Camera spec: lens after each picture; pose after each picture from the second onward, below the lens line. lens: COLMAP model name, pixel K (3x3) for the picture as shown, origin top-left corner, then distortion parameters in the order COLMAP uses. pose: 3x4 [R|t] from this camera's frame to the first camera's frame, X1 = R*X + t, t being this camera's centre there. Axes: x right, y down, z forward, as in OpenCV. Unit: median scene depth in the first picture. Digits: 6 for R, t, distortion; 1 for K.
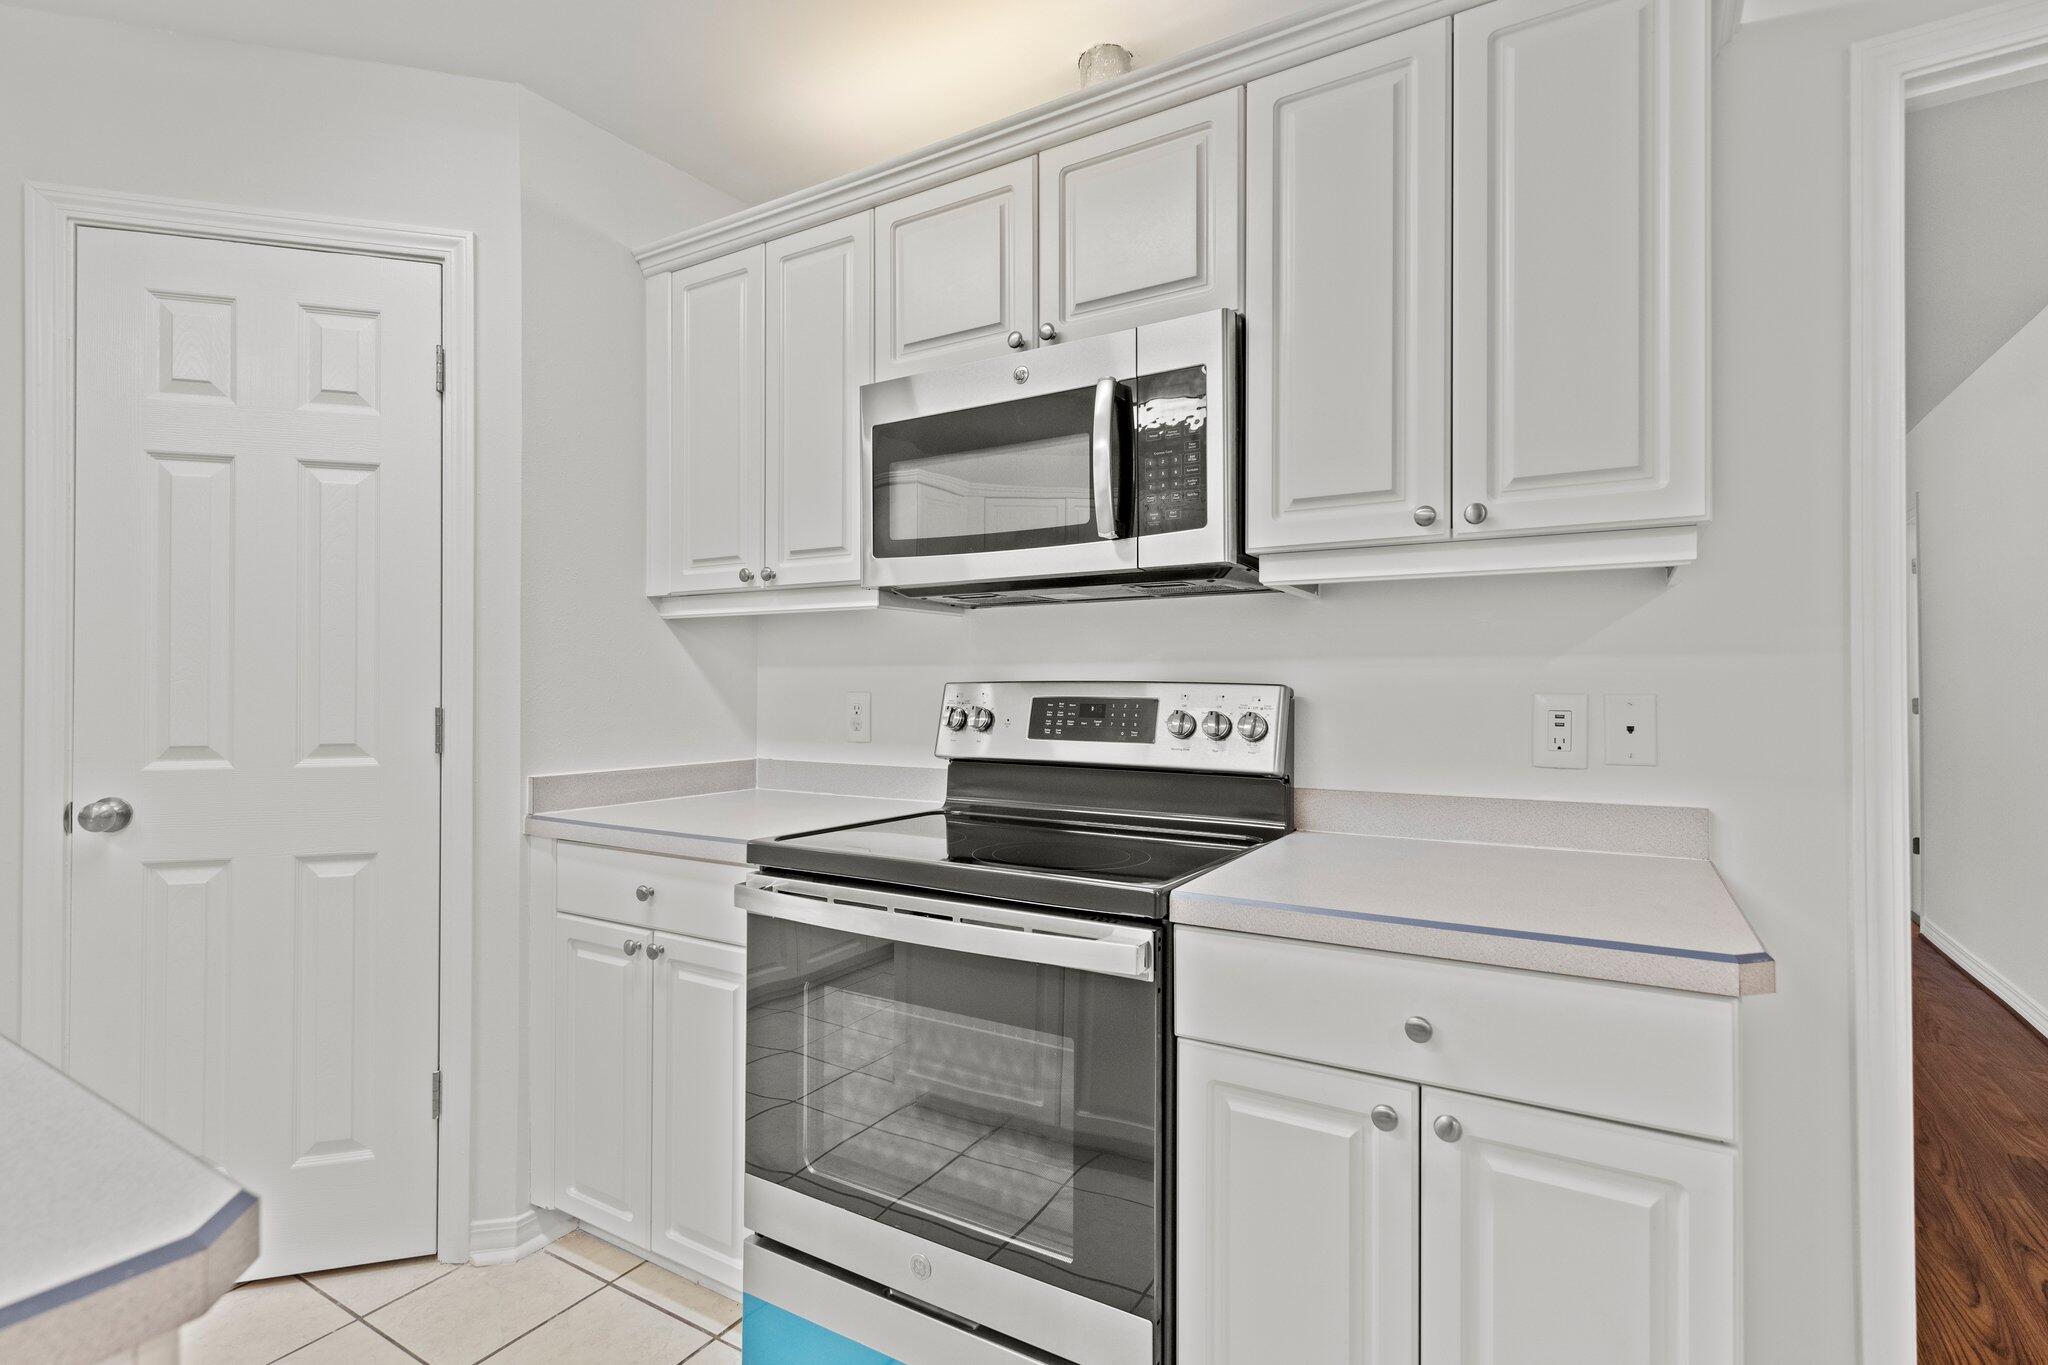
lens RADIAL K [[985.9, 0, 1022.7], [0, 985.9, 681.0], [0, 0, 1]] dist [0.009074, 0.000461]
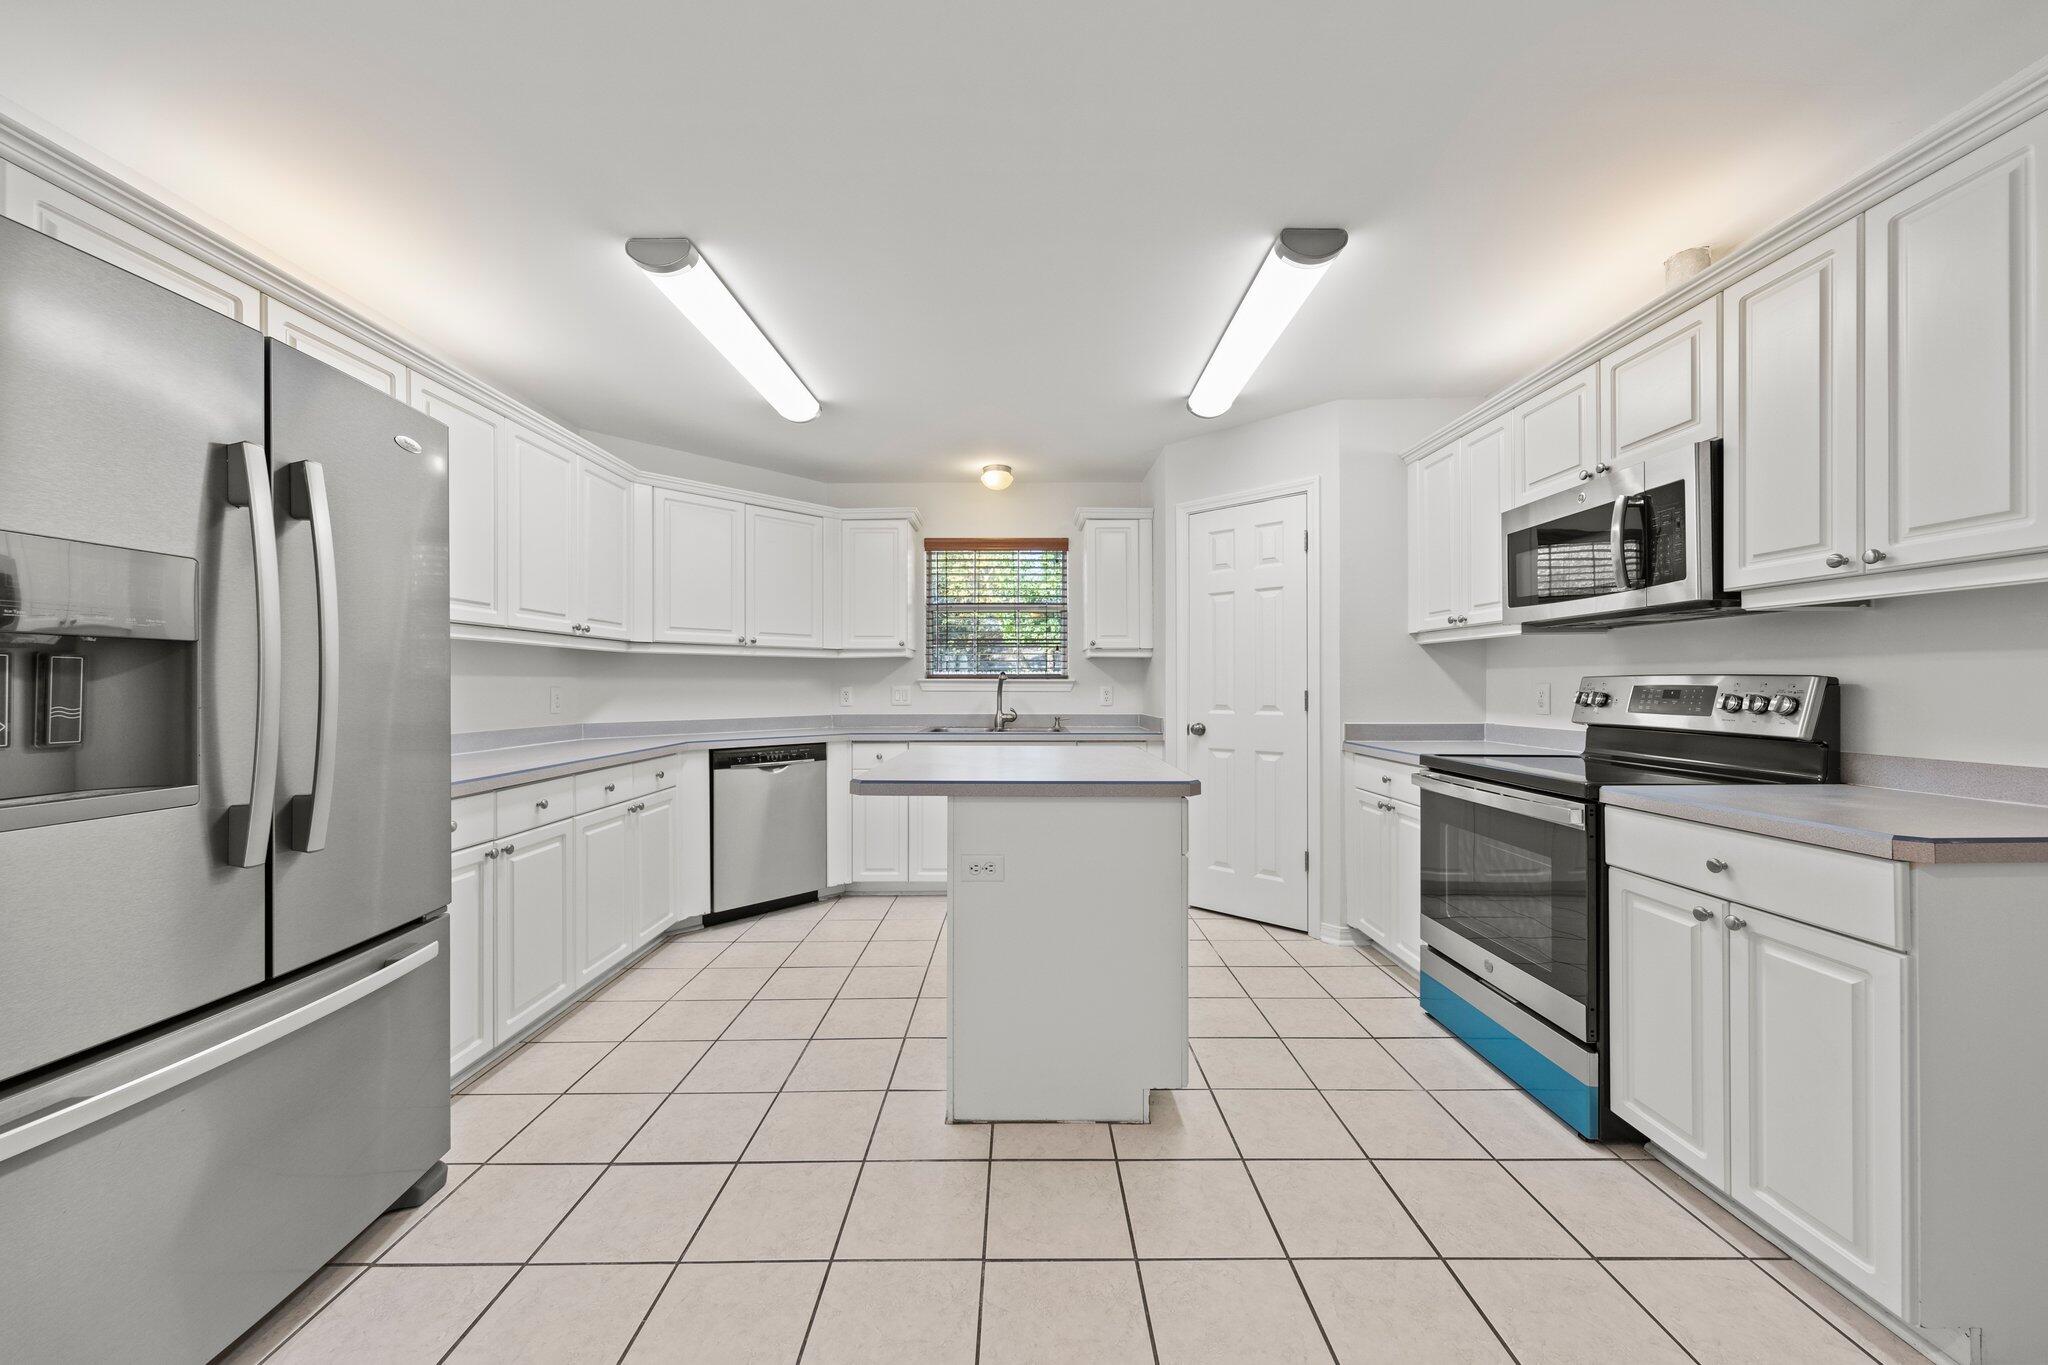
lens RADIAL K [[728.9, 0, 1024.0], [0, 728.9, 682.5], [0, 0, 1]] dist [0.001324, 0.000108]
pose [[0.530387, -0.005452, -0.847738, 0.528488], [0.007716, 0.999969, -0.001604, 0.006704], [0.847720, -0.005691, 0.530413, -0.472909]]
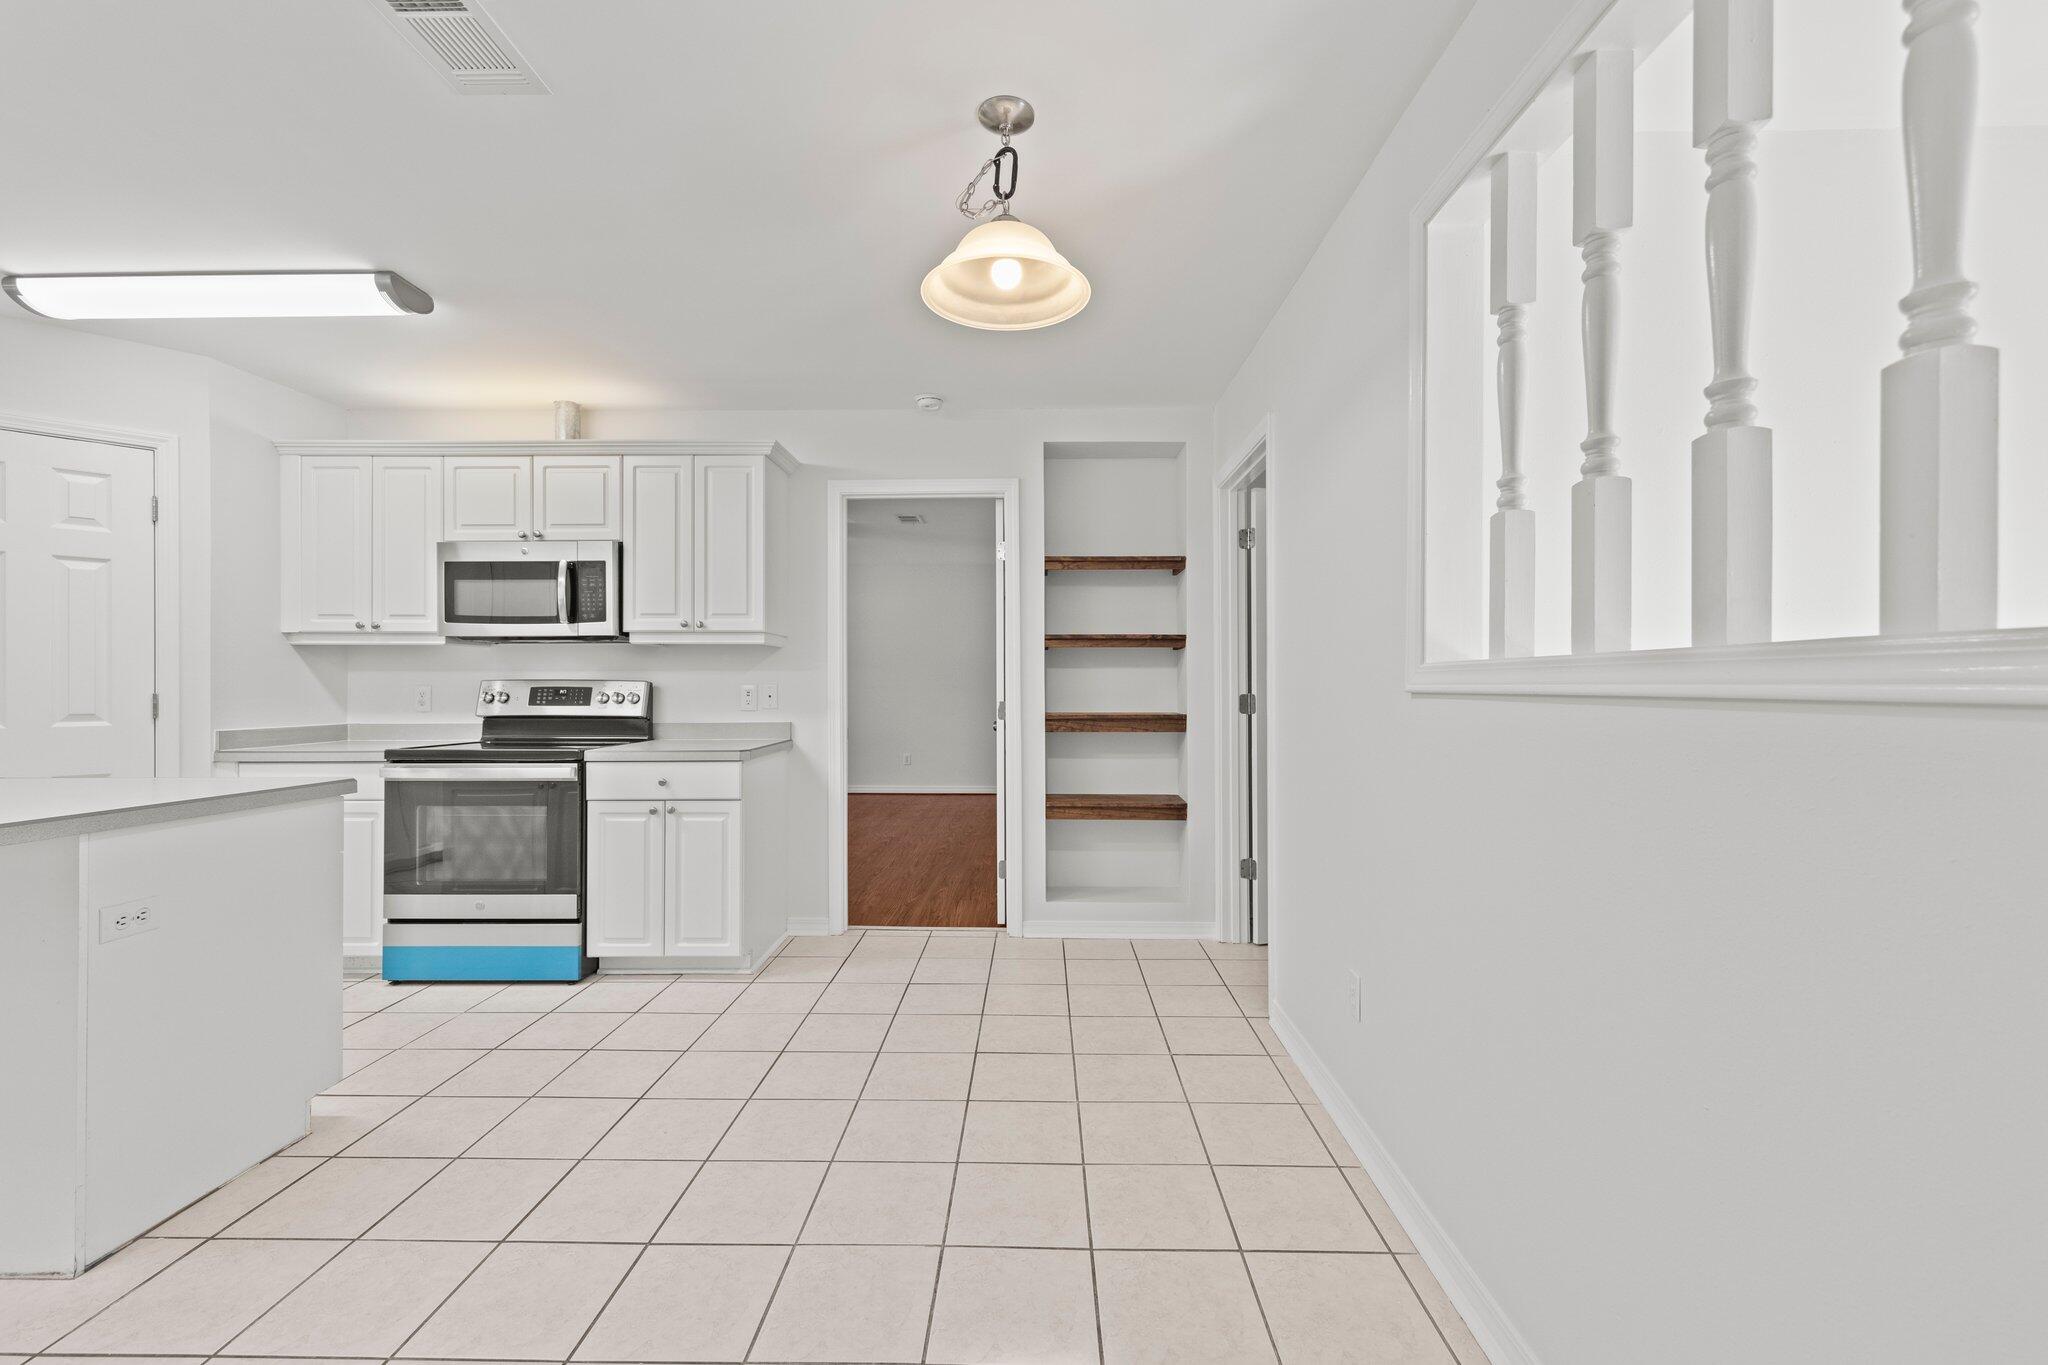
lens RADIAL K [[837.4, 0, 1024.0], [0, 837.4, 682.5], [0, 0, 1]] dist [0.001538, 0.000030]
pose [[0.857692, -0.000482, 0.514164, -0.007268], [-0.000572, 0.999998, 0.001893, 0.002929], [-0.514164, -0.001918, 0.857690, -1.284136]]
